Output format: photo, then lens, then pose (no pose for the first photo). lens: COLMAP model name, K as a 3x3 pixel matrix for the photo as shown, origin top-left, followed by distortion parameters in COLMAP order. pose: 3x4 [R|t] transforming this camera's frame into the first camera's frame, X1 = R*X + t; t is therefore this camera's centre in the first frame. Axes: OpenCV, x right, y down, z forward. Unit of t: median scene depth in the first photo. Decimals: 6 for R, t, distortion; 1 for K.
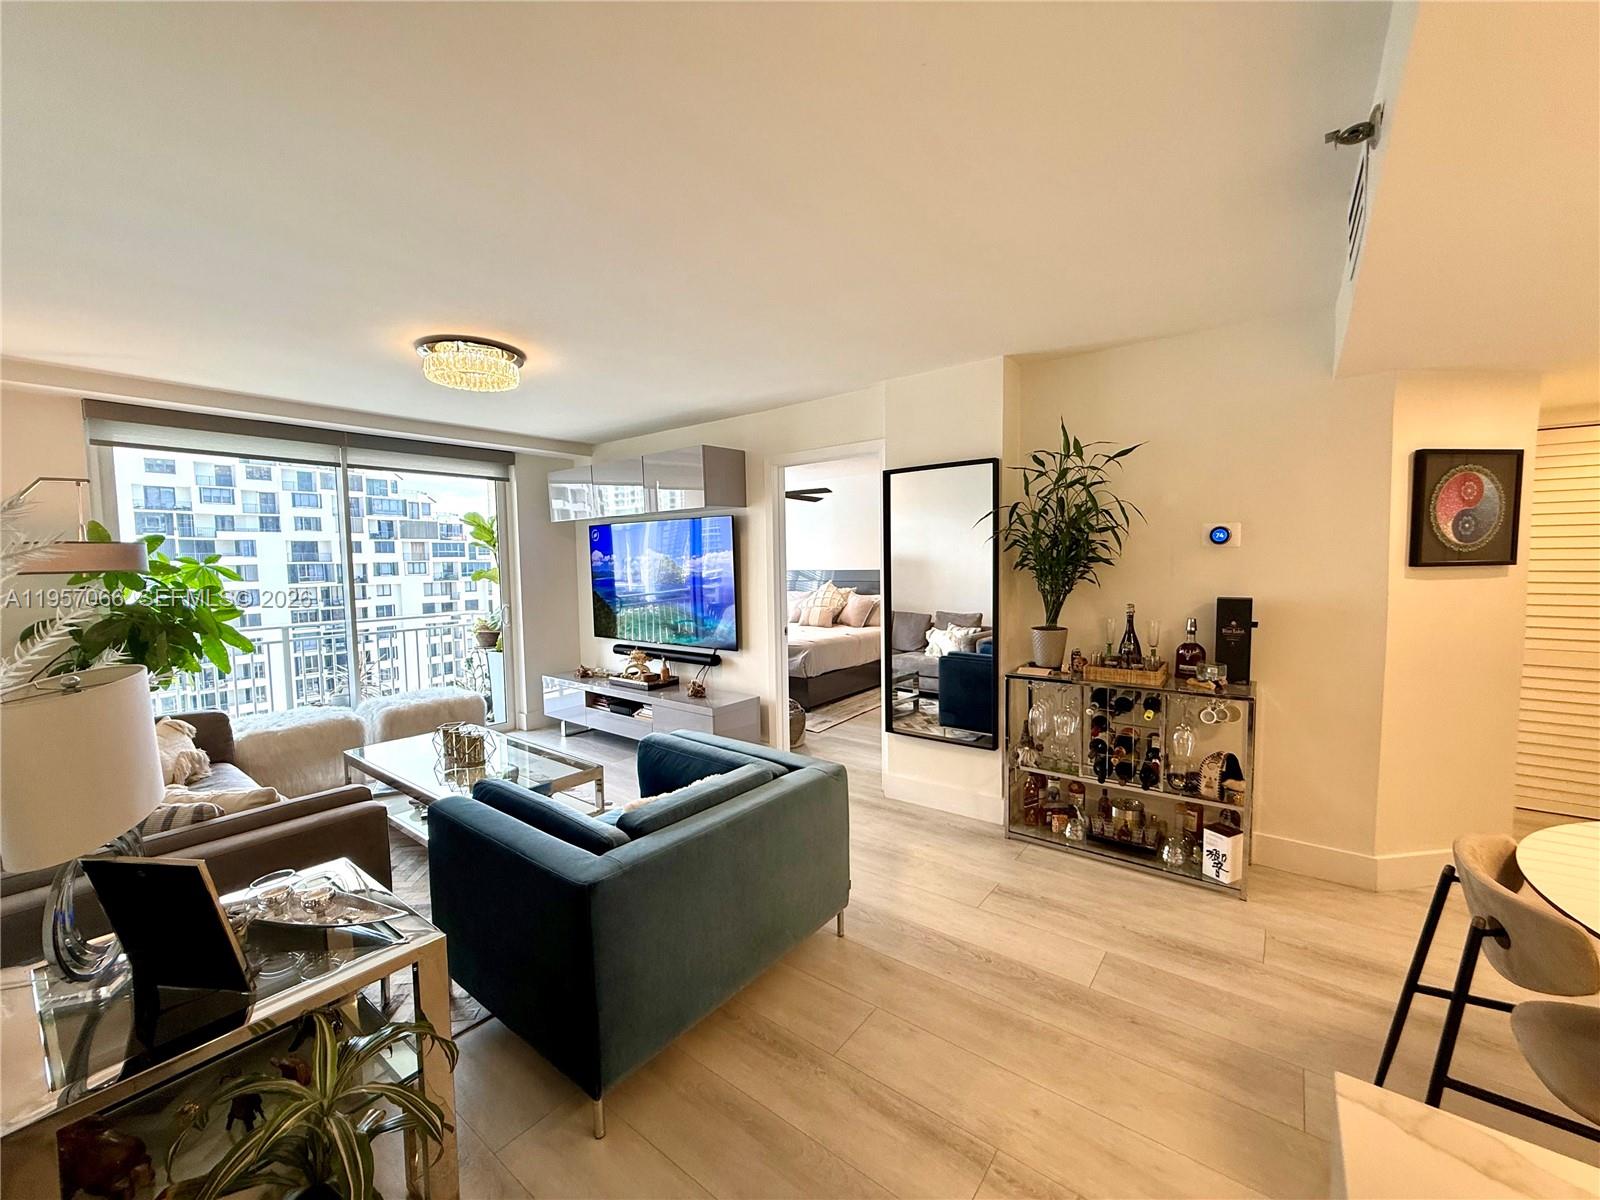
lens RADIAL K [[638.0, 0, 797.2], [0, 638.0, 599.6], [0, 0, 1]] dist [0.000897, 0.000730]
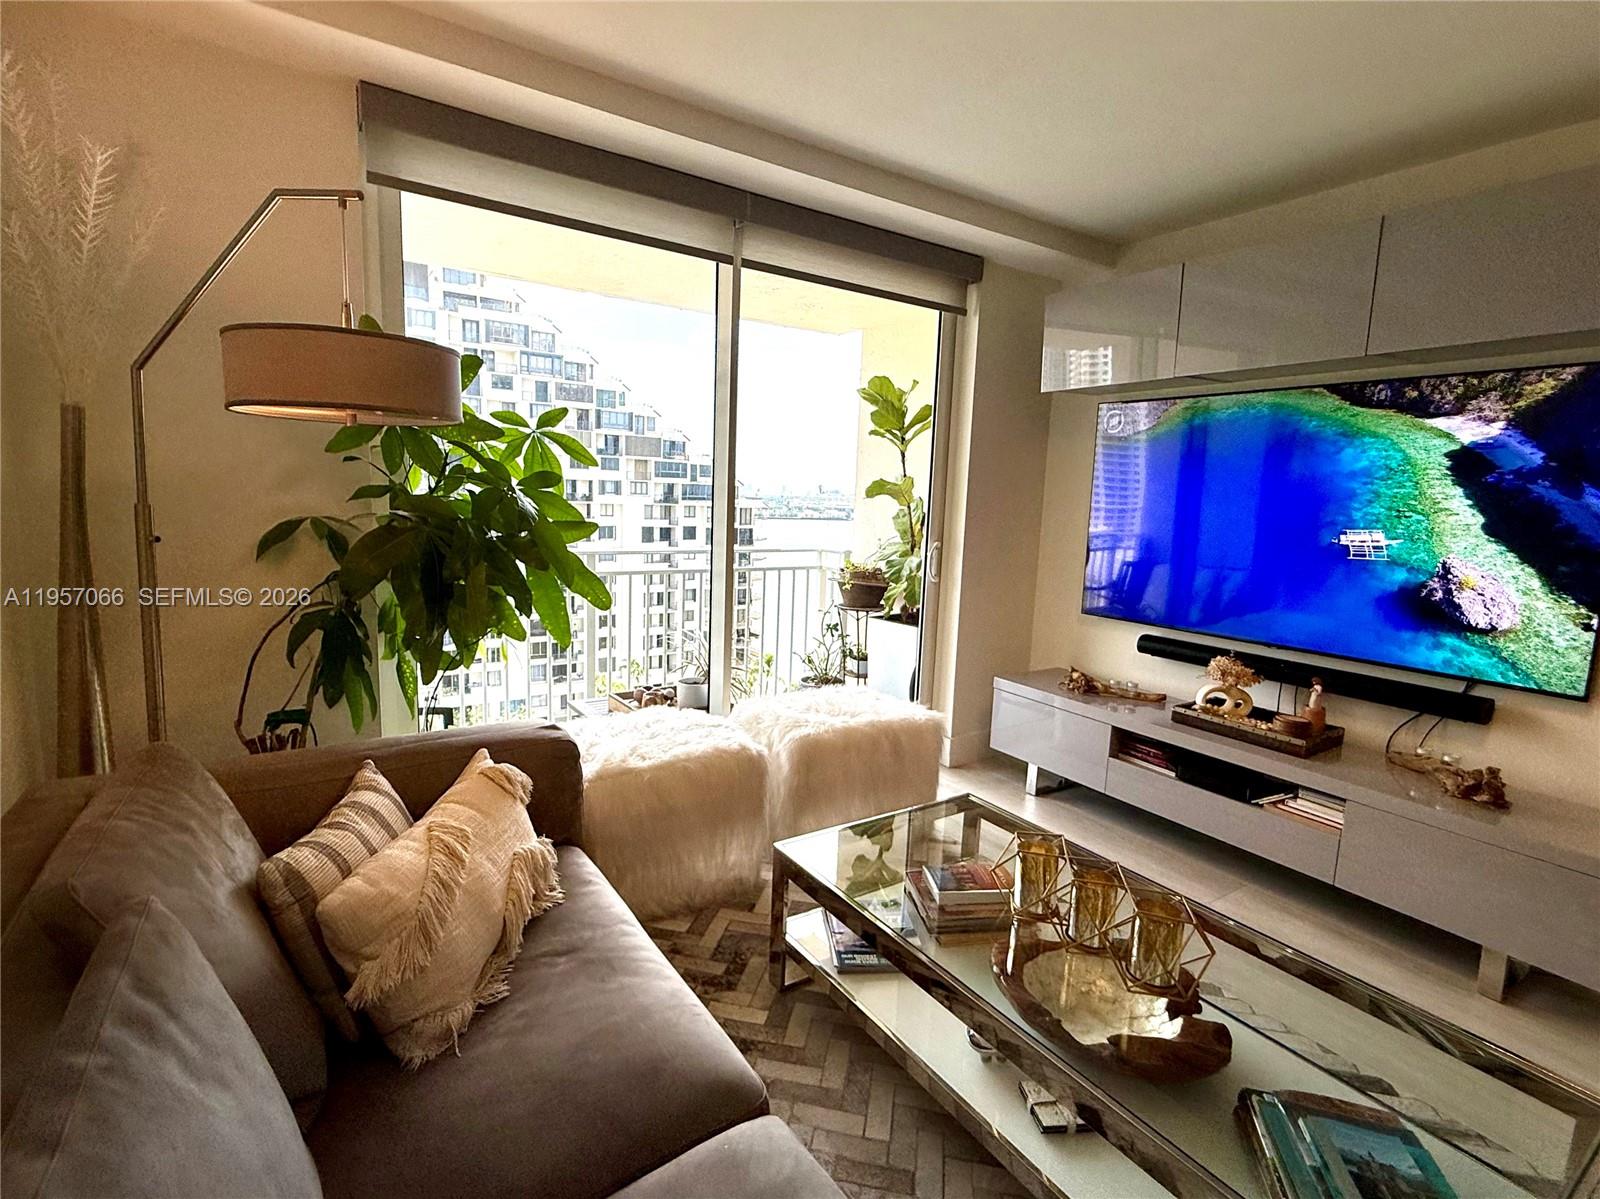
lens RADIAL K [[761.3, 0, 800.0], [0, 761.3, 596.6], [0, 0, 1]] dist [0.005085, -0.001570]
pose [[0.946886, 0.093041, -0.307815, -0.422136], [-0.071231, 0.994135, 0.081371, 0.010879], [0.313581, -0.055123, 0.947960, 0.386086]]
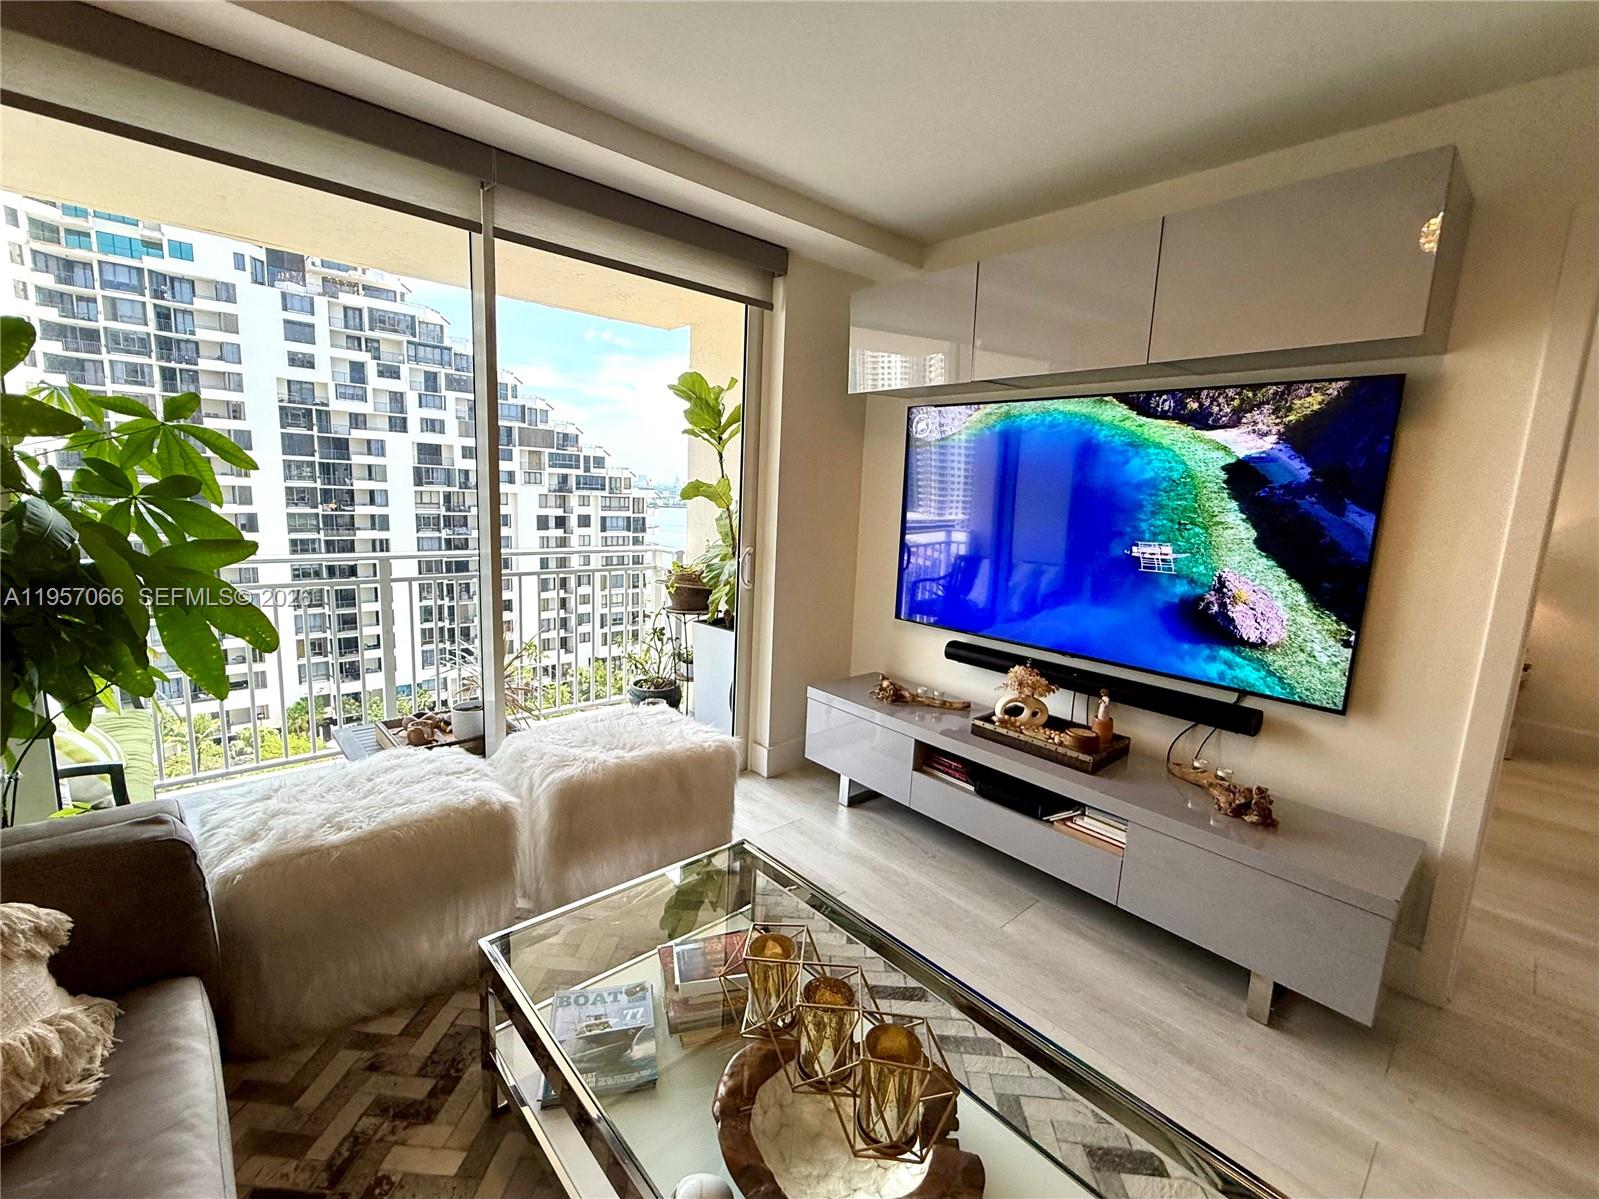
lens RADIAL K [[690.4, 0, 796.2], [0, 690.4, 599.7], [0, 0, 1]] dist [0.000133, 0.001023]
pose [[0.982936, 0.087184, -0.161977, -0.374011], [-0.071339, 0.992305, 0.101197, -0.012620], [0.169554, -0.087914, 0.981592, 0.508257]]
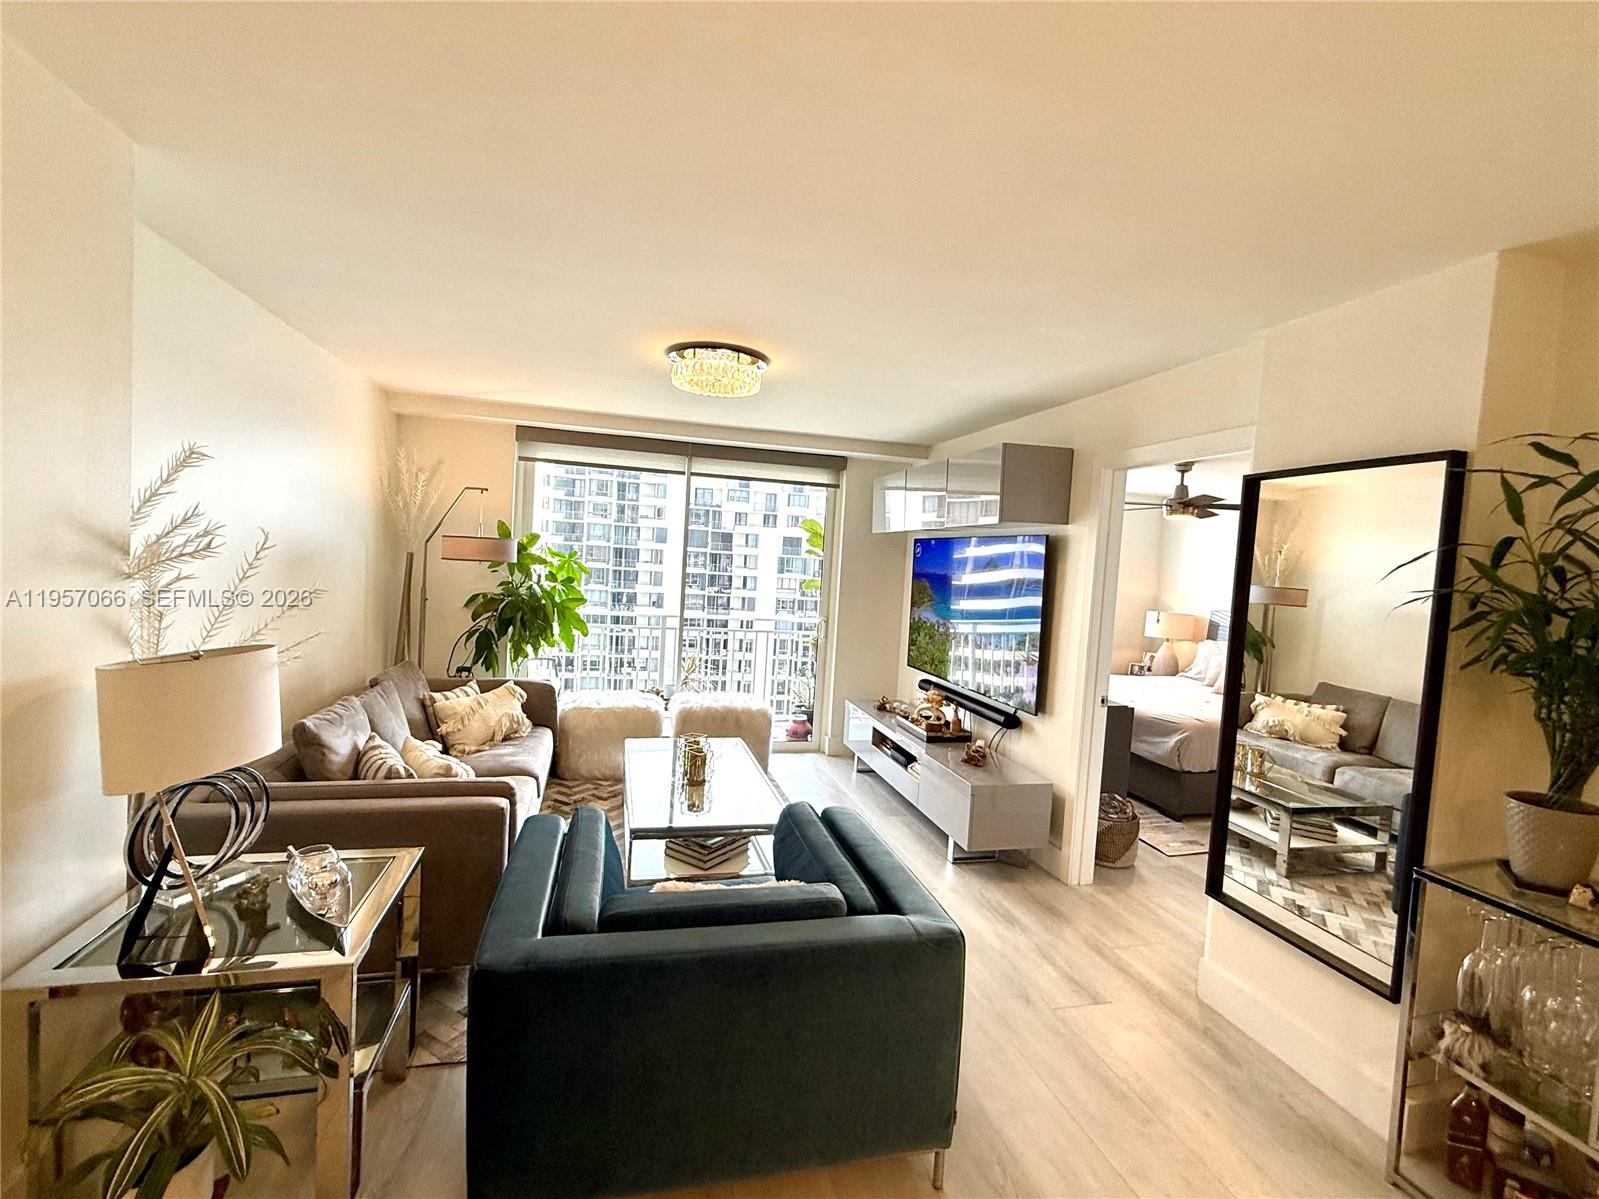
lens RADIAL K [[720.8, 0, 797.4], [0, 720.8, 600.6], [0, 0, 1]] dist [0.005627, 0.000846]
pose [[0.789227, 0.097352, -0.606336, 0.184032], [-0.109946, 0.993801, 0.016454, -0.036384], [0.604179, 0.053678, 0.795038, 0.152124]]
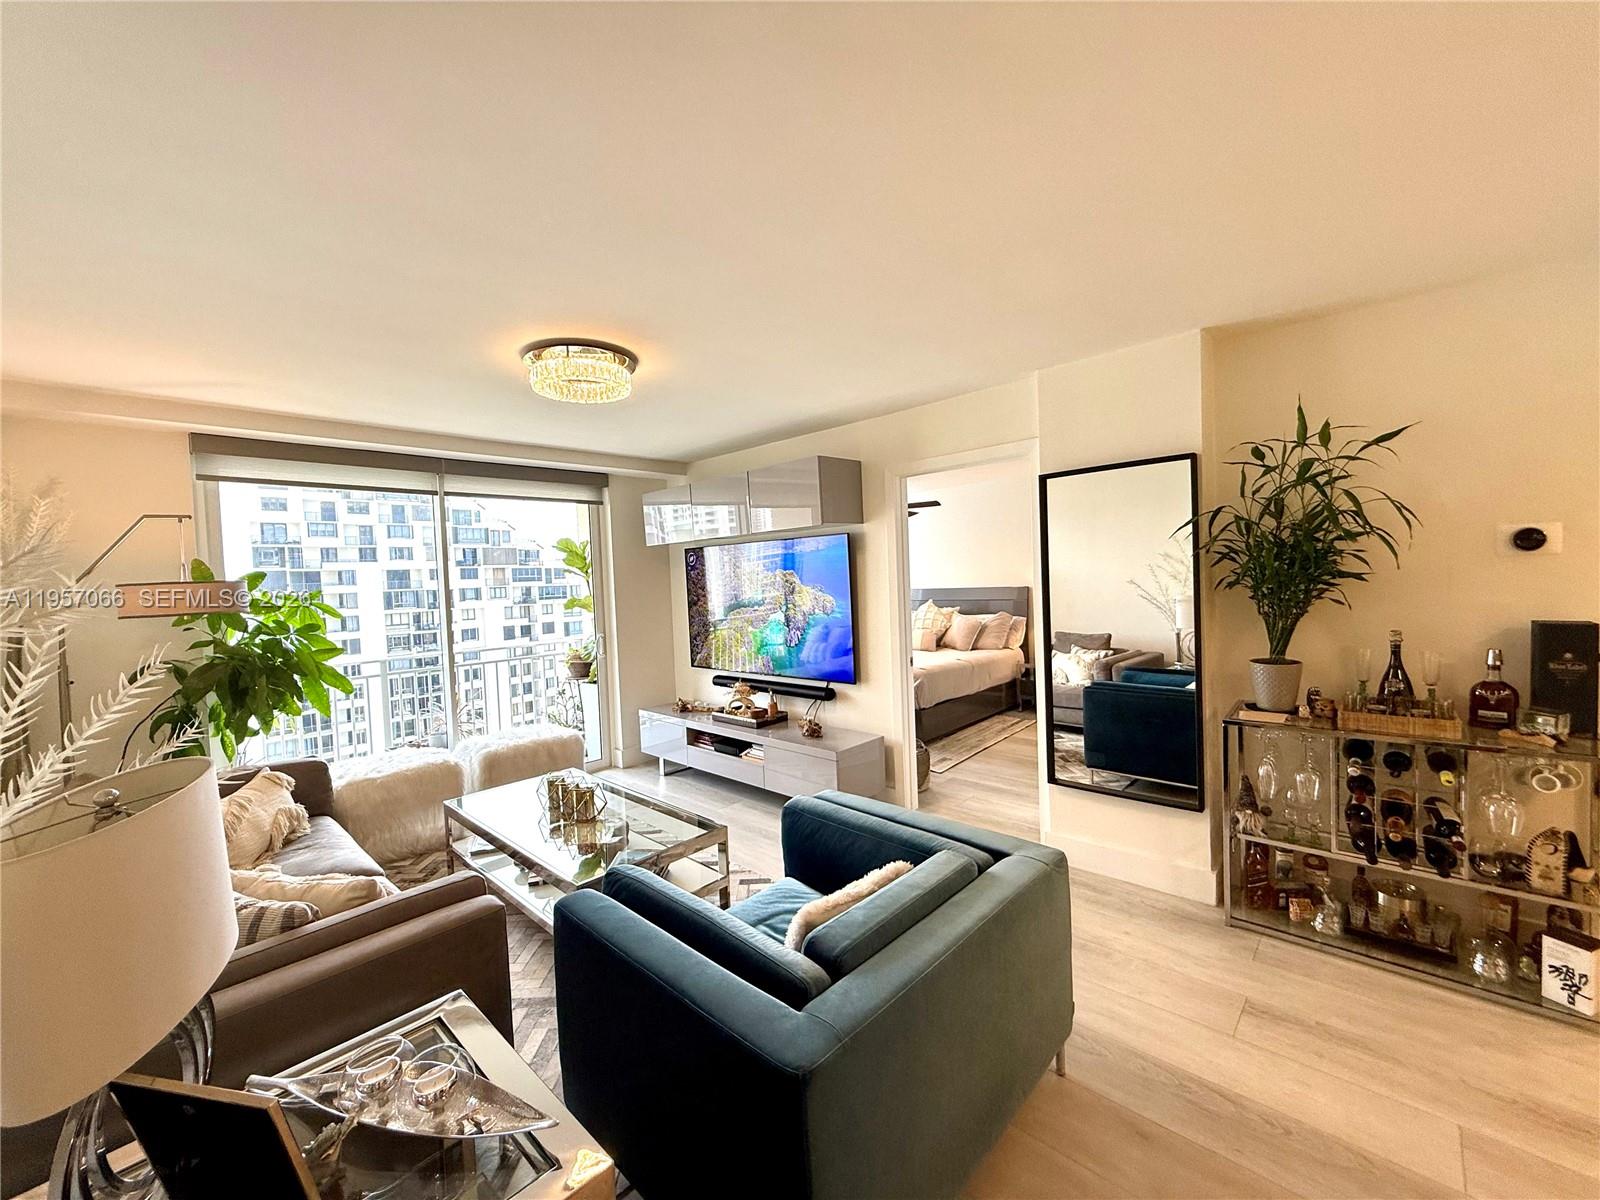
lens RADIAL K [[638.0, 0, 797.7], [0, 638.0, 599.9], [0, 0, 1]] dist [0.000897, 0.000730]
pose [[0.995060, -0.020110, -0.097219, -0.085043], [0.017573, 0.999484, -0.026880, -0.014711], [0.097709, 0.025039, 0.994900, 0.101145]]
